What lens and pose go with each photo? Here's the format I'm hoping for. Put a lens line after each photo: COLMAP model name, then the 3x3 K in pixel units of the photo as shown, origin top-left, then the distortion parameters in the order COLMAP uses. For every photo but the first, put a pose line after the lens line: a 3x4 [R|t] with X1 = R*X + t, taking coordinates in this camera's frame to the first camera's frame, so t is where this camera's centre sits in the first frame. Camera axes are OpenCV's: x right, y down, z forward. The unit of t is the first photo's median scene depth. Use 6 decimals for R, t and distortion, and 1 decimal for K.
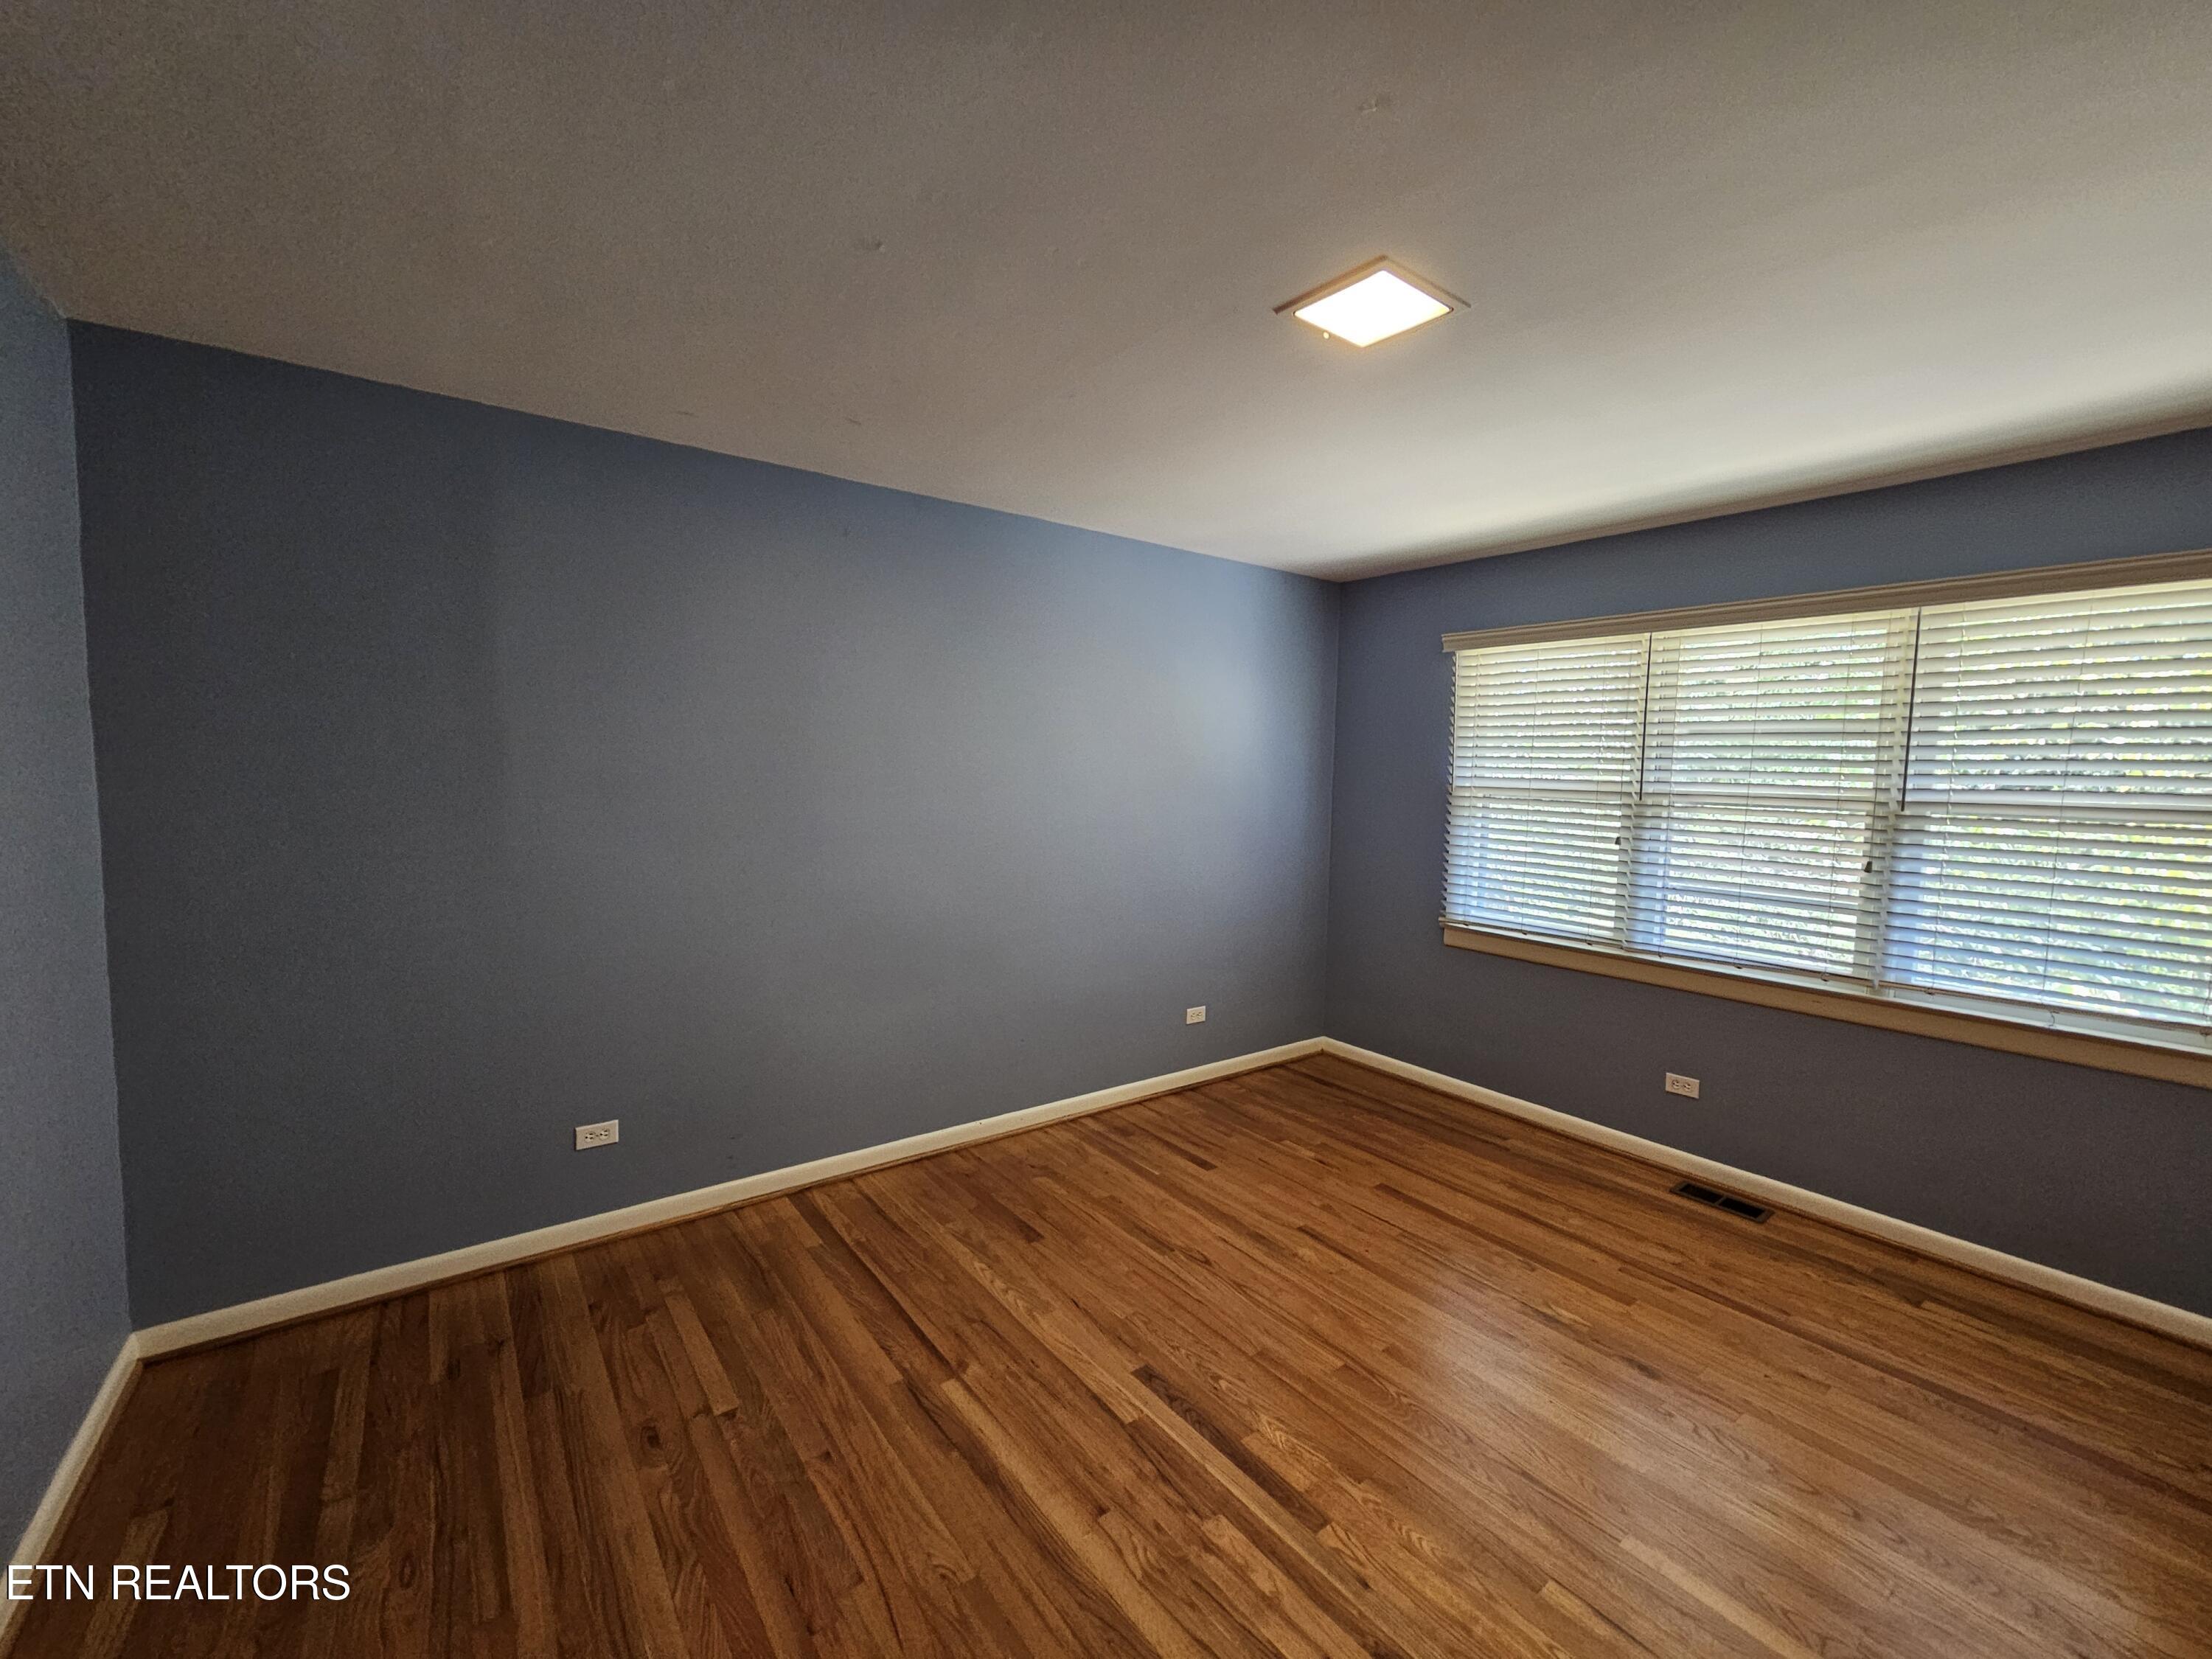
lens RADIAL K [[902.7, 0, 1117.2], [0, 902.7, 834.1], [0, 0, 1]] dist [0.002143, 0.001894]
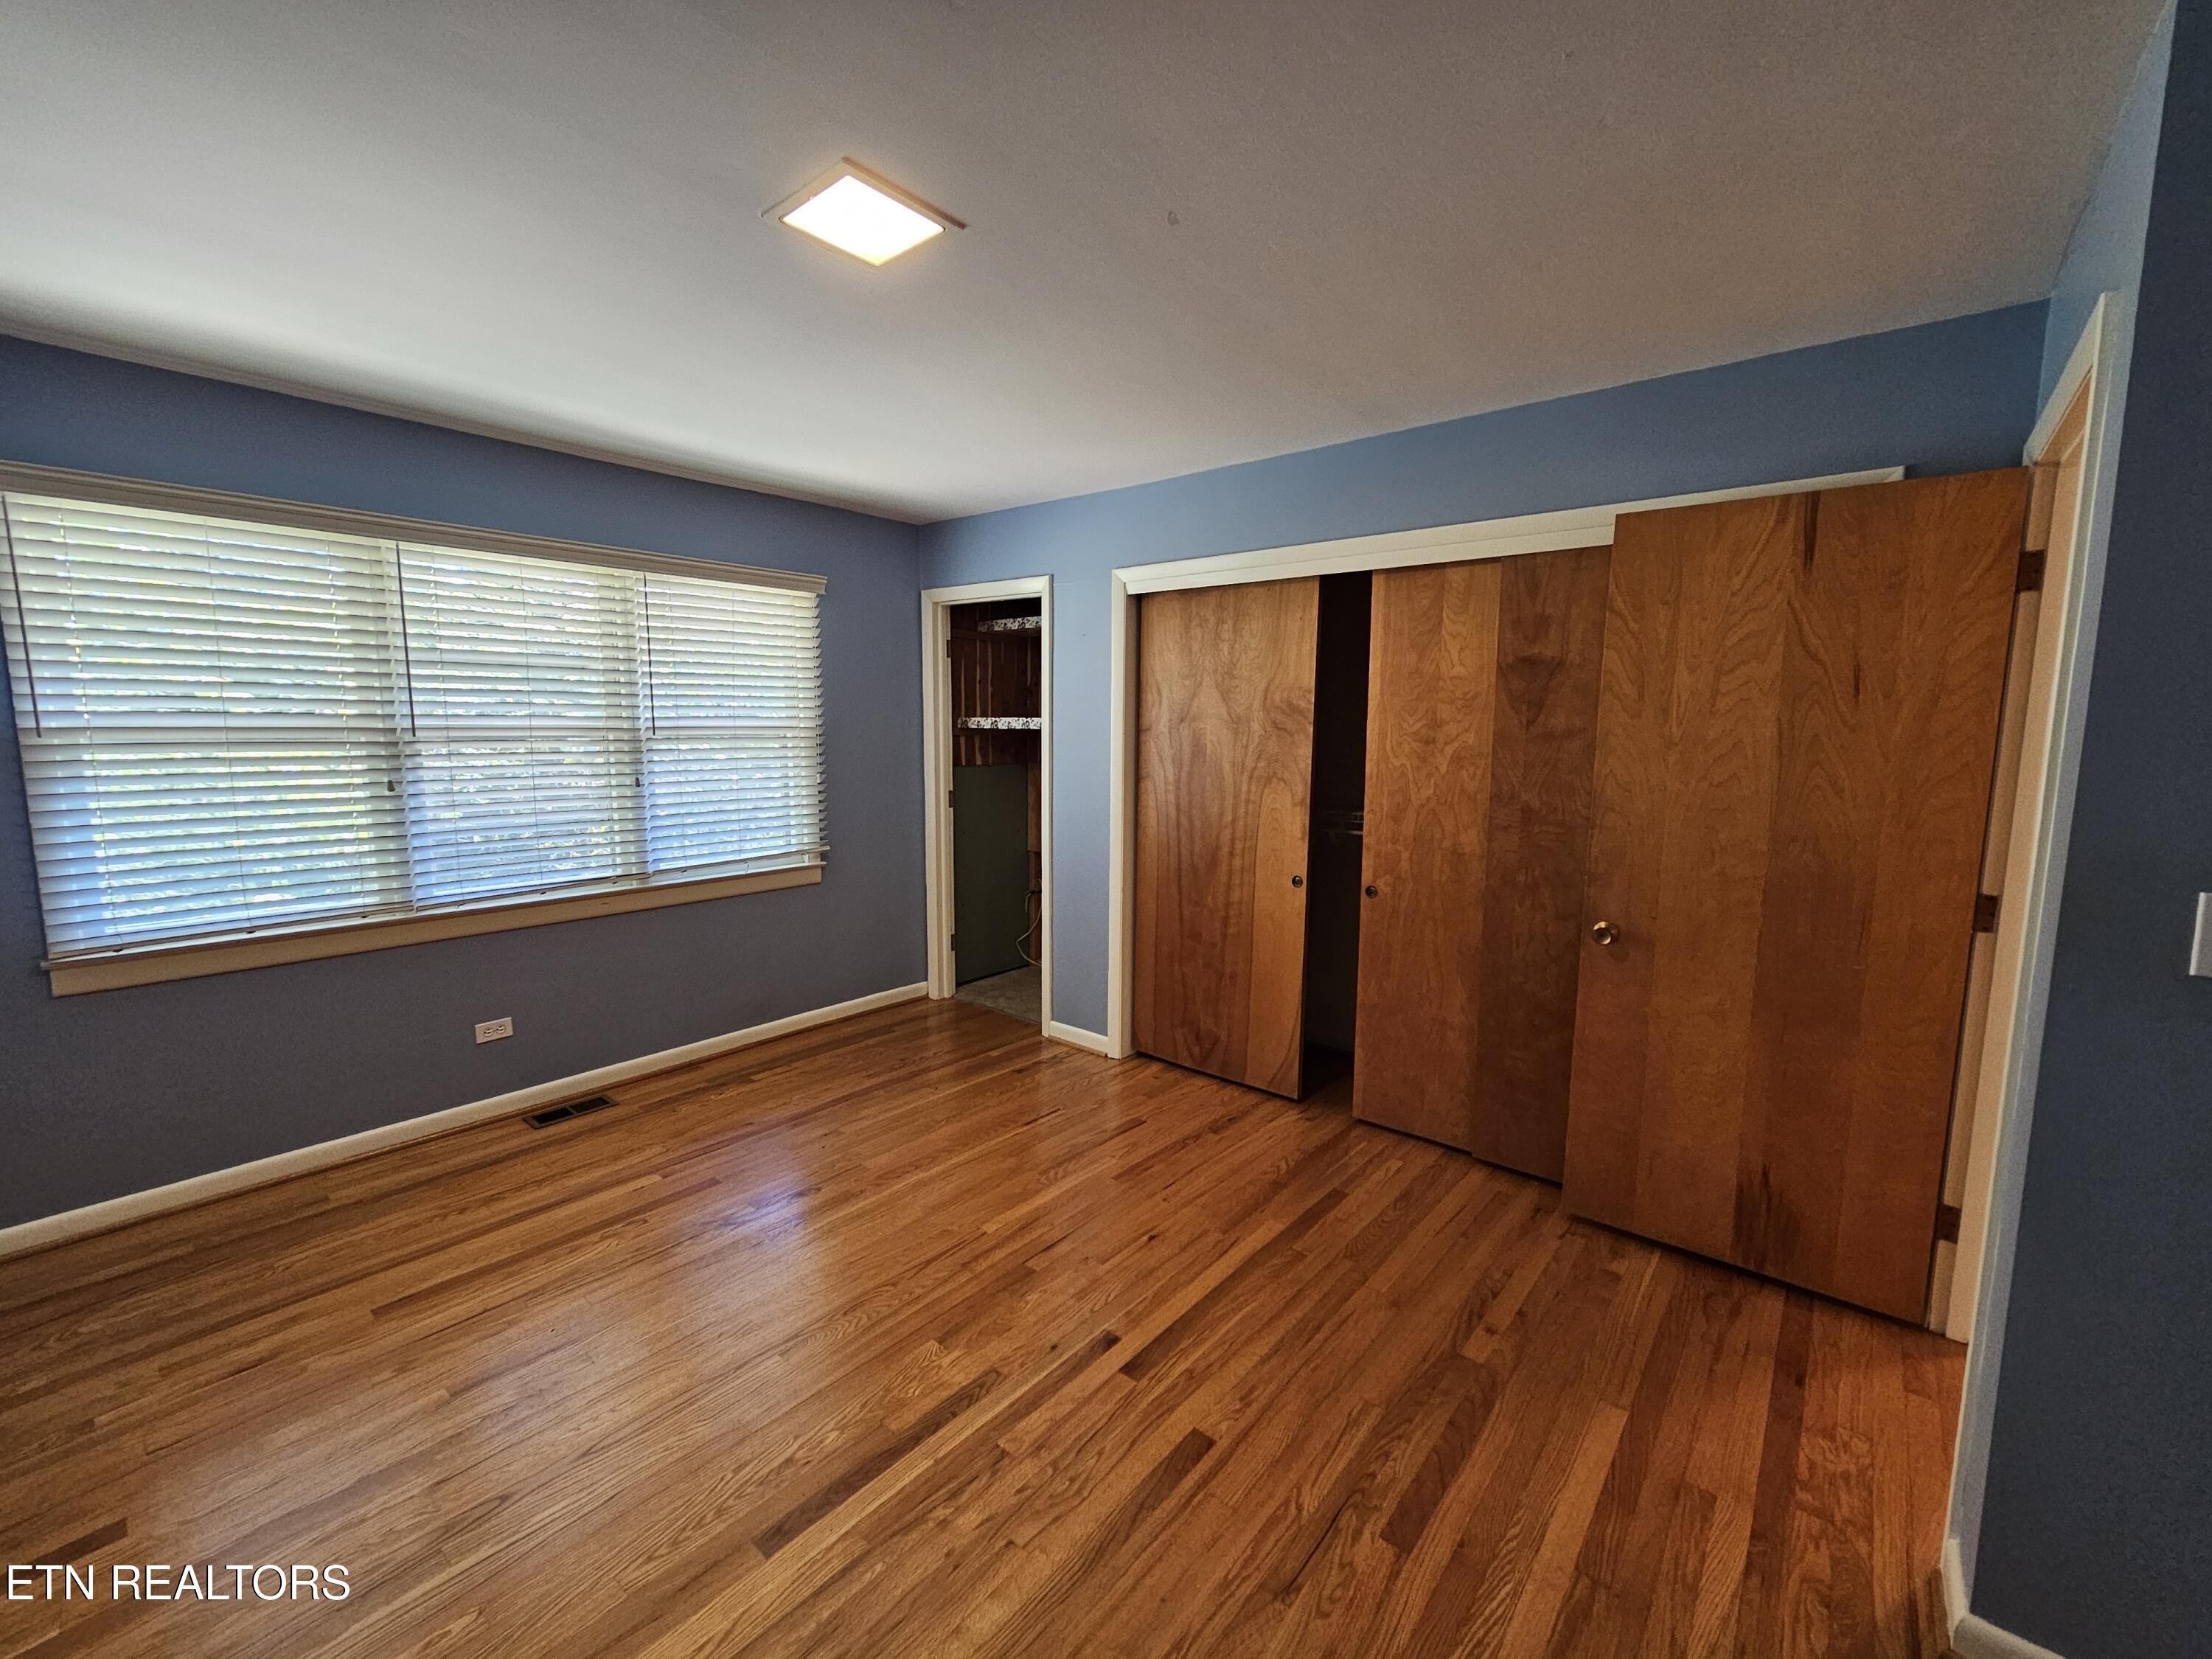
lens RADIAL K [[902.7, 0, 1114.6], [0, 902.7, 827.6], [0, 0, 1]] dist [0.002143, 0.001894]
pose [[-0.211879, -0.141483, 0.967000, -0.449975], [0.059238, 0.985787, 0.157212, -0.051649], [-0.975499, 0.090593, -0.200486, 0.560855]]
